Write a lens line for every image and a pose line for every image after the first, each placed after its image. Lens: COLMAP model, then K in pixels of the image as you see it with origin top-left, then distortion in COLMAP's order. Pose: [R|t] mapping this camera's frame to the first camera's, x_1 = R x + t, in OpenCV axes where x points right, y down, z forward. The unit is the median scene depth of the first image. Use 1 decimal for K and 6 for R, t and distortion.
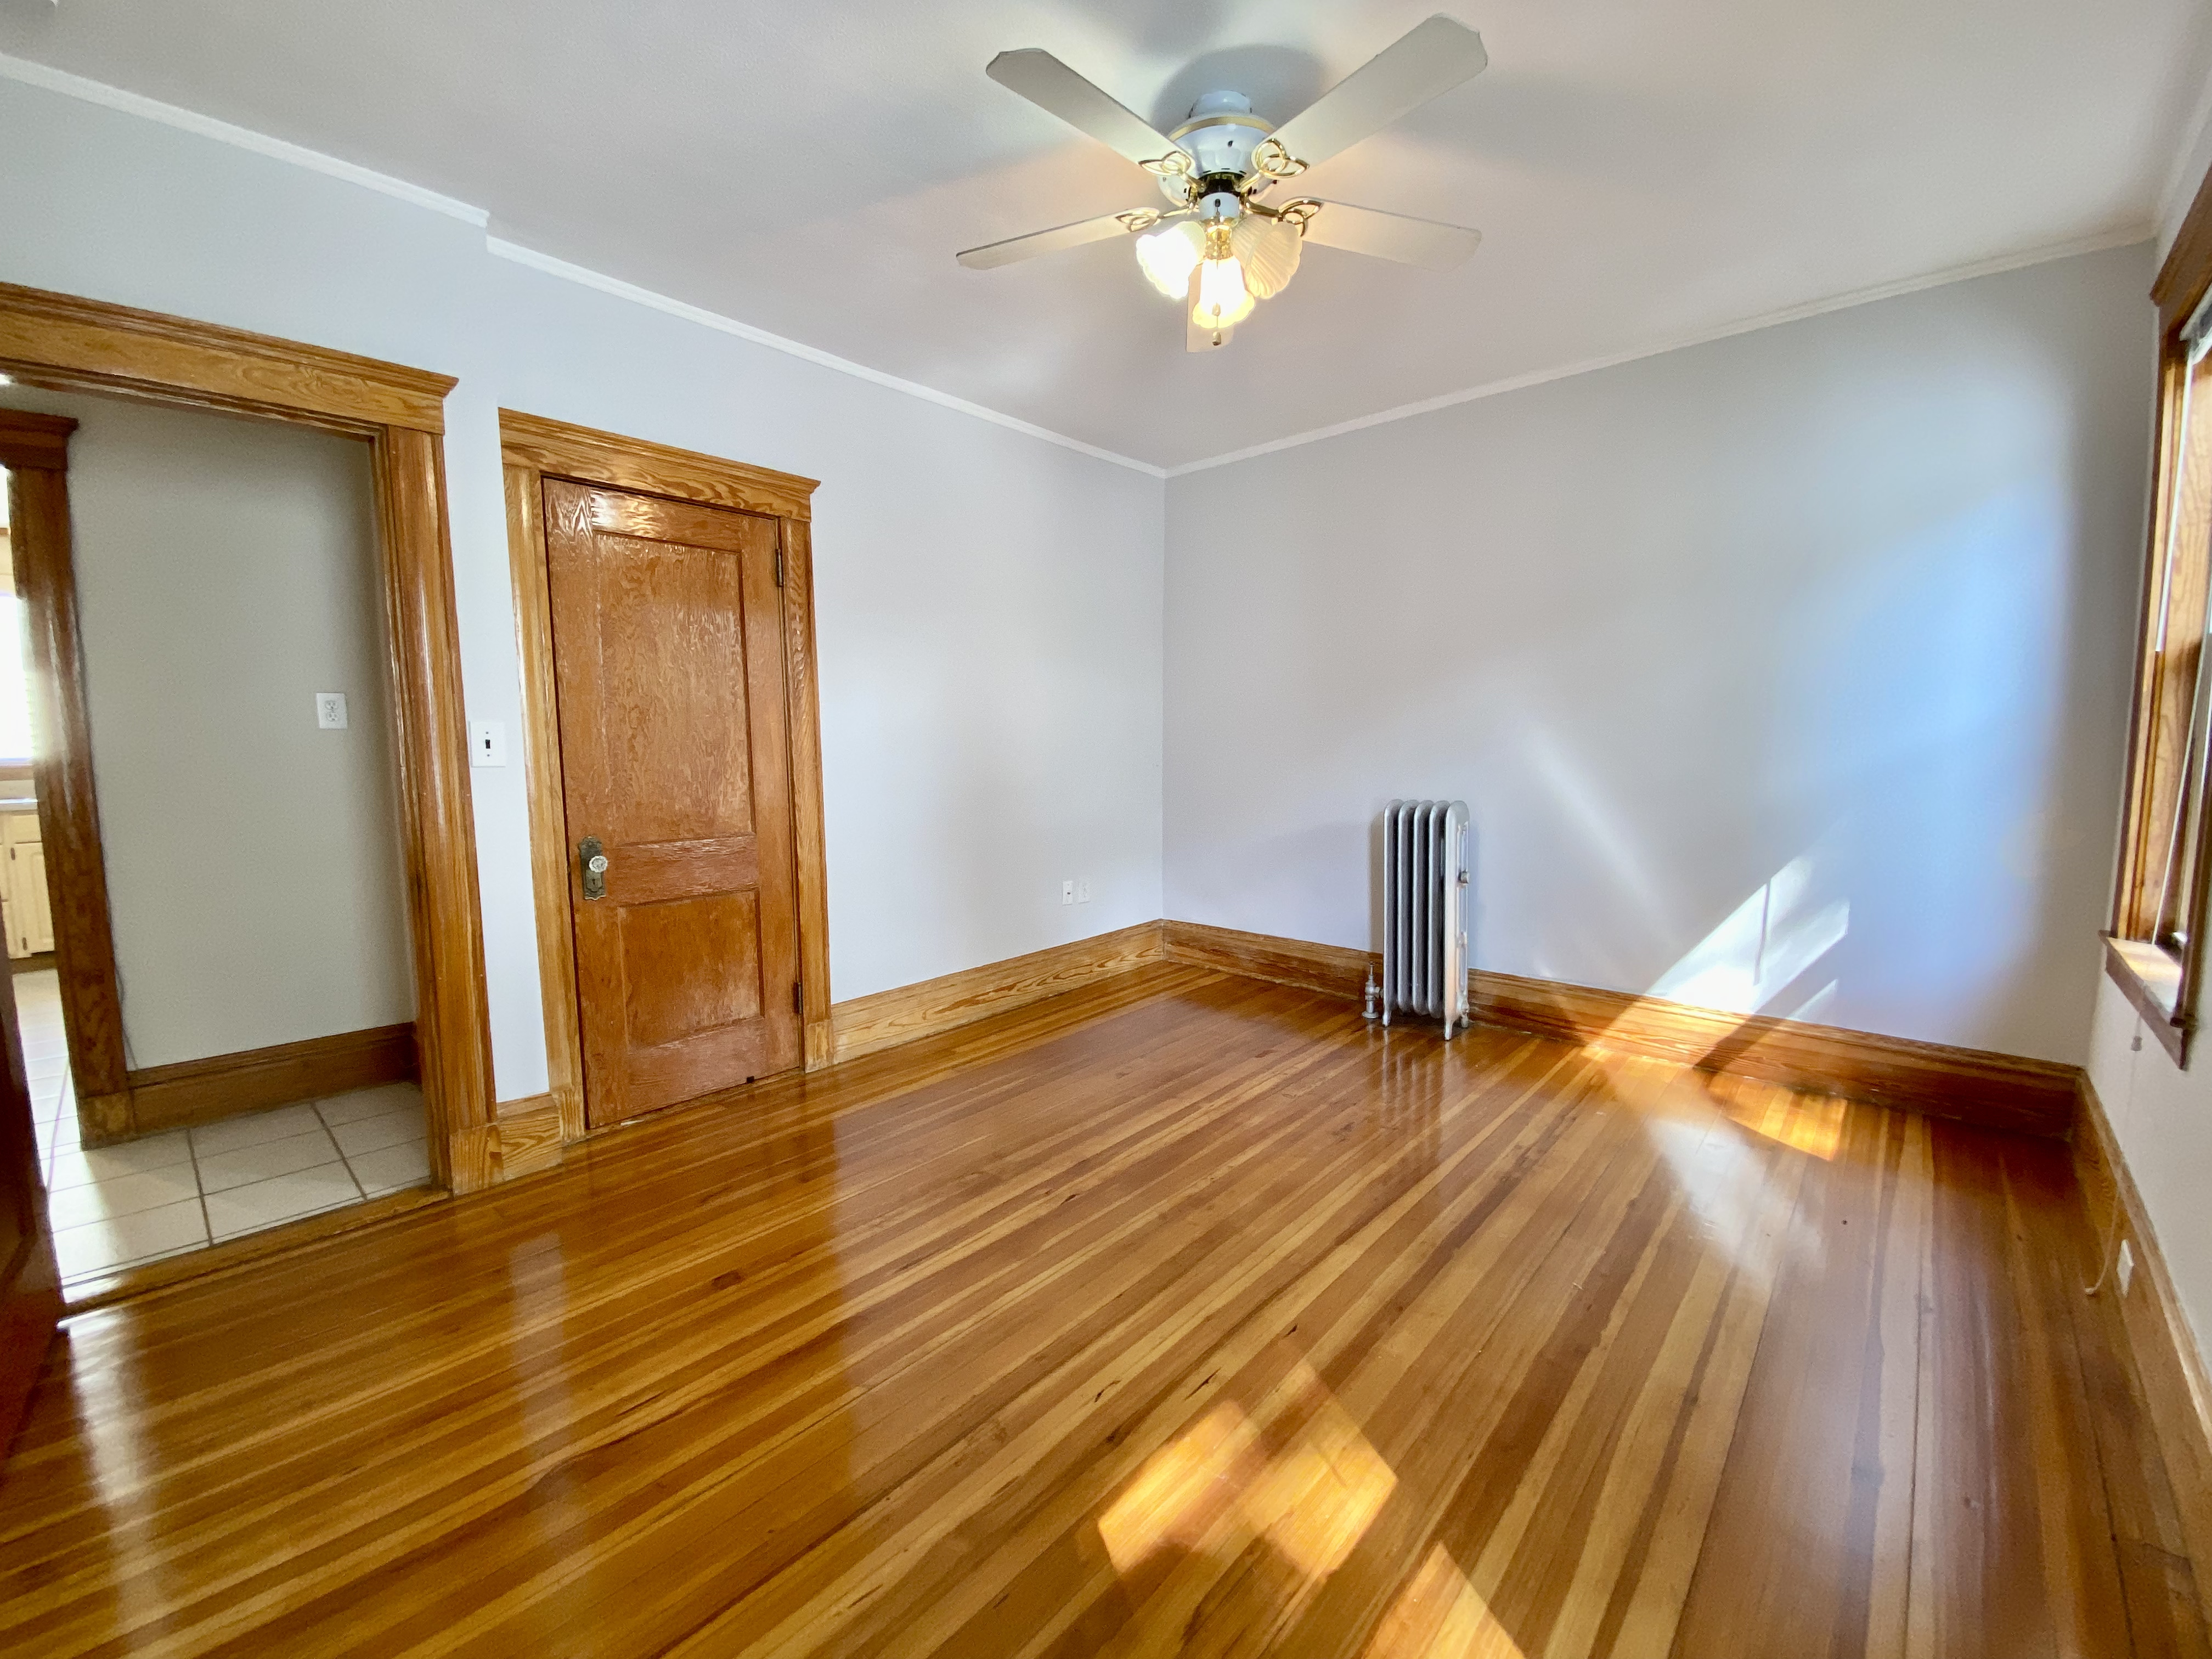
lens RADIAL K [[898.6, 0, 1106.0], [0, 898.6, 829.5], [0, 0, 1]] dist [0.050268, -0.033494]
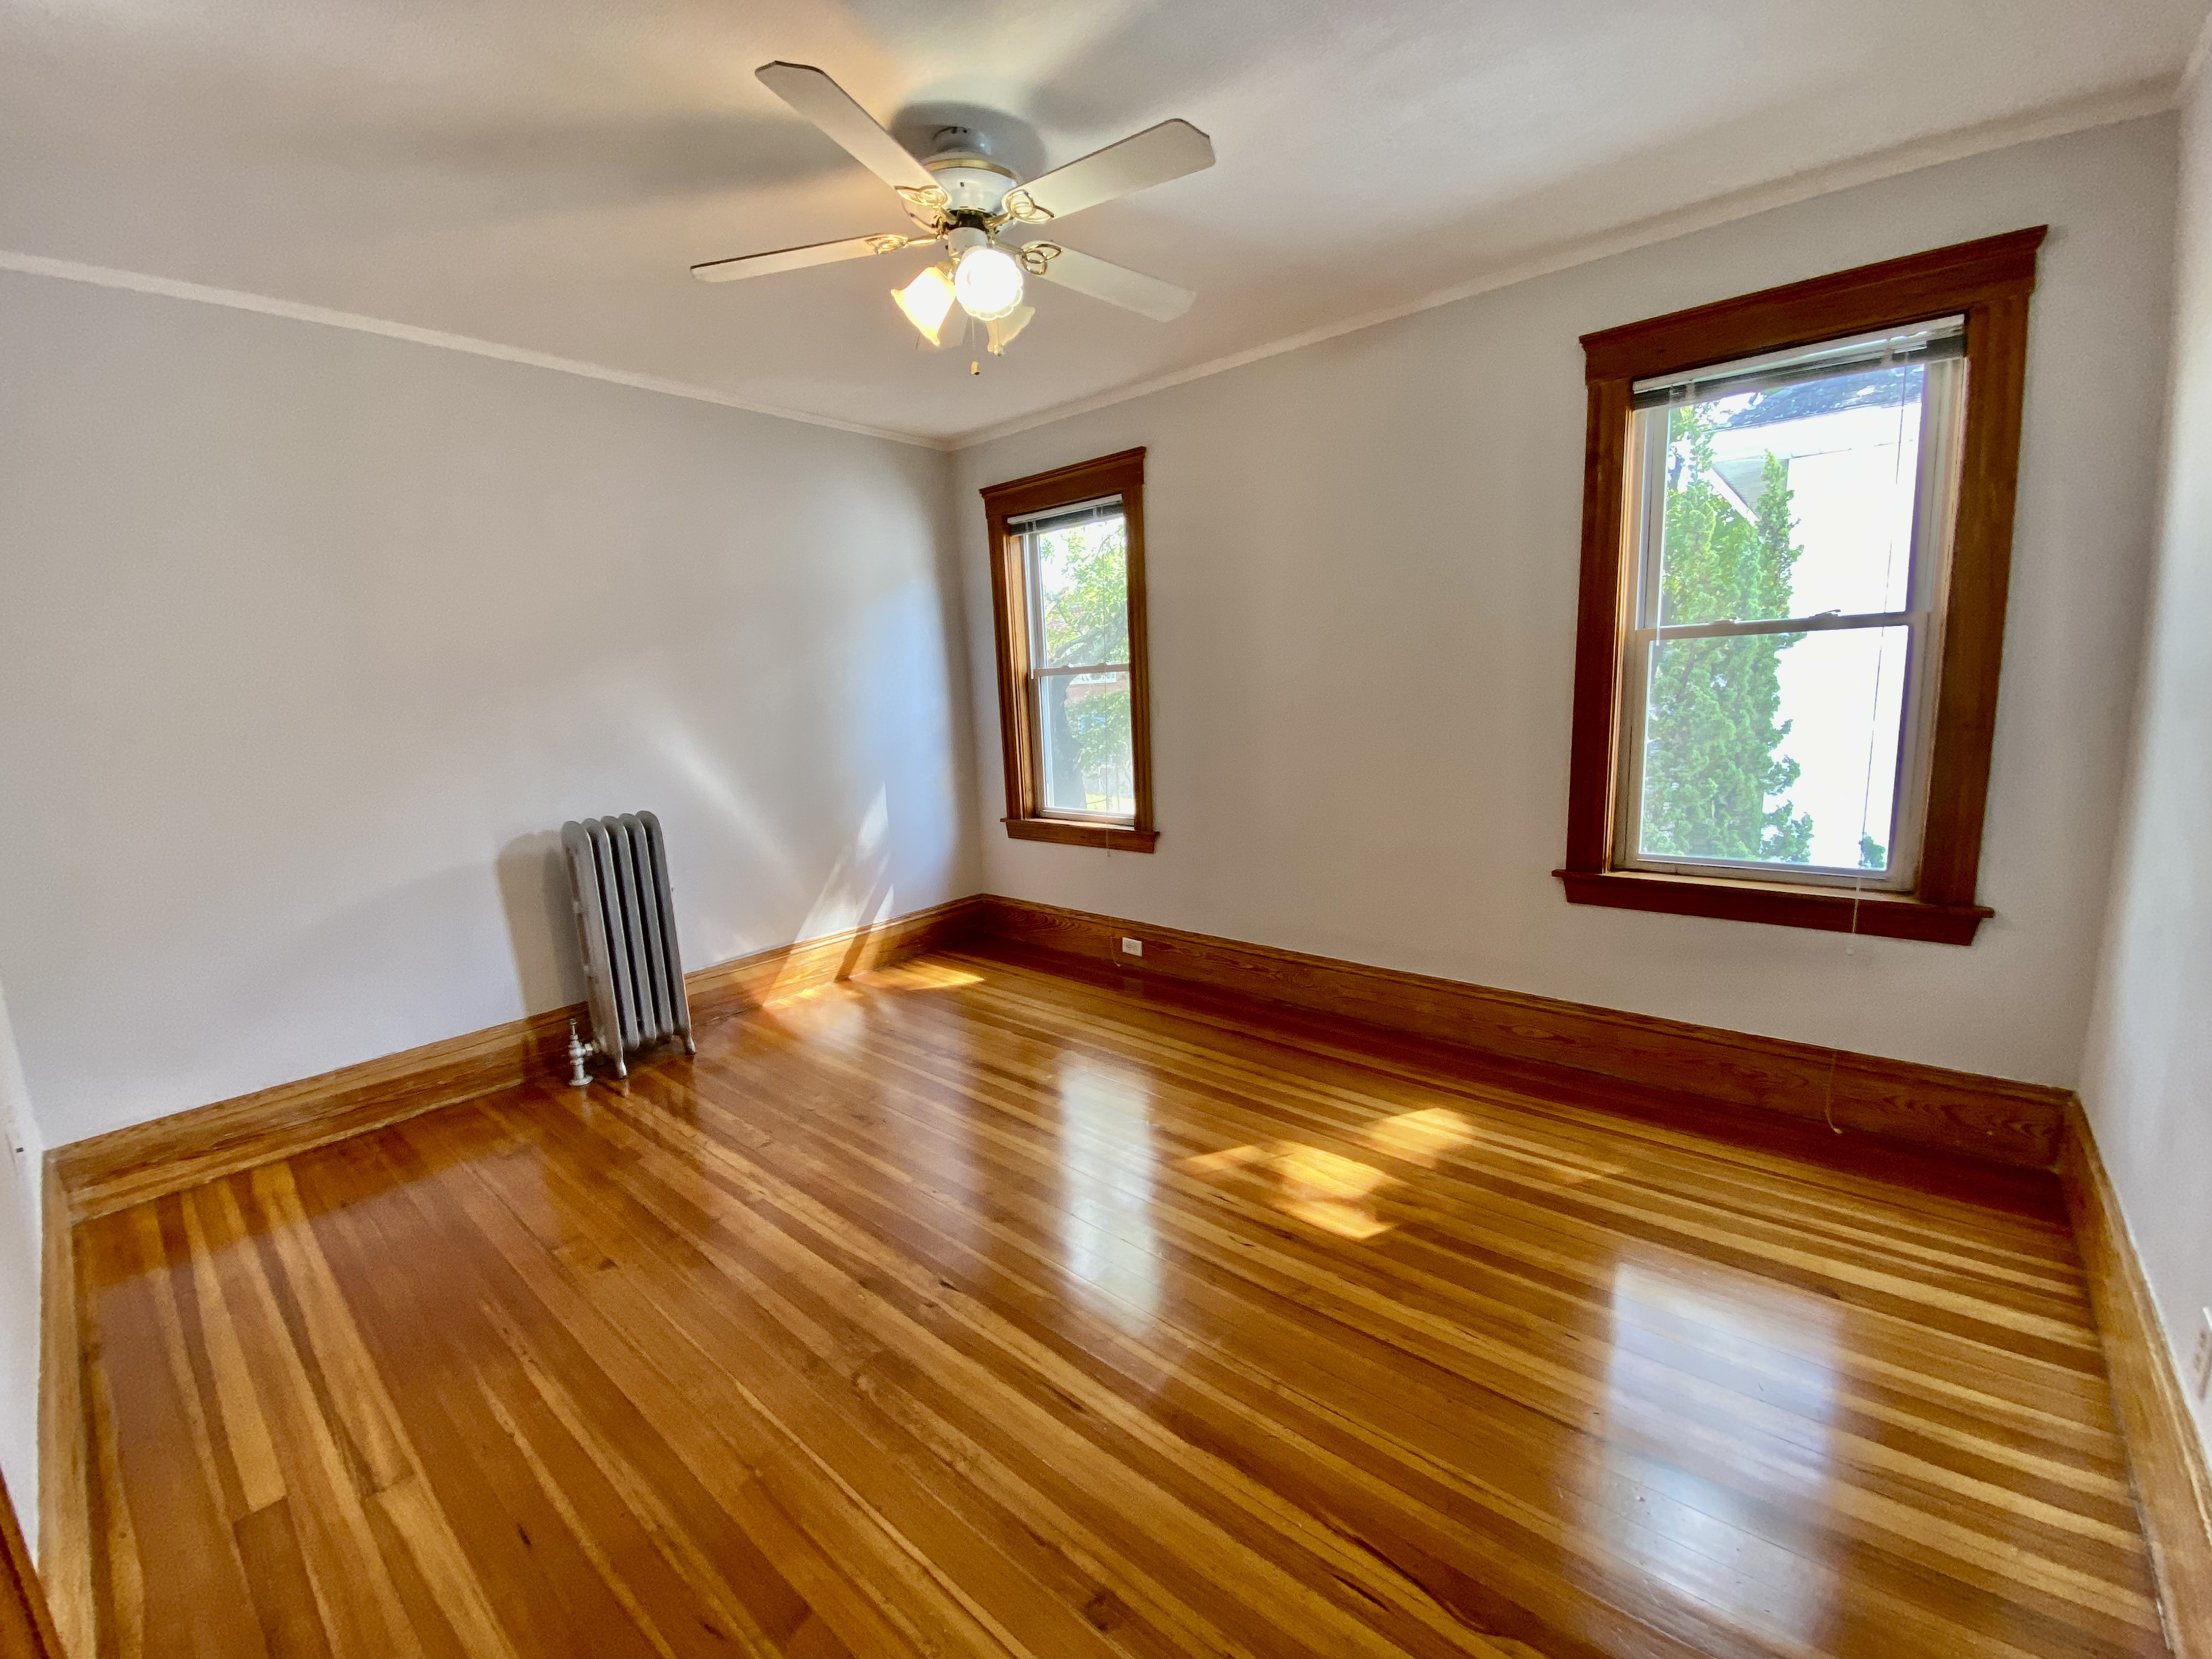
lens RADIAL K [[898.6, 0, 1106.0], [0, 898.6, 829.5], [0, 0, 1]] dist [0.050268, -0.033494]
pose [[-0.036933, -0.151897, 0.987706, -0.707219], [0.139320, 0.977945, 0.155605, -0.116650], [-0.989558, 0.143354, -0.014956, 0.668300]]
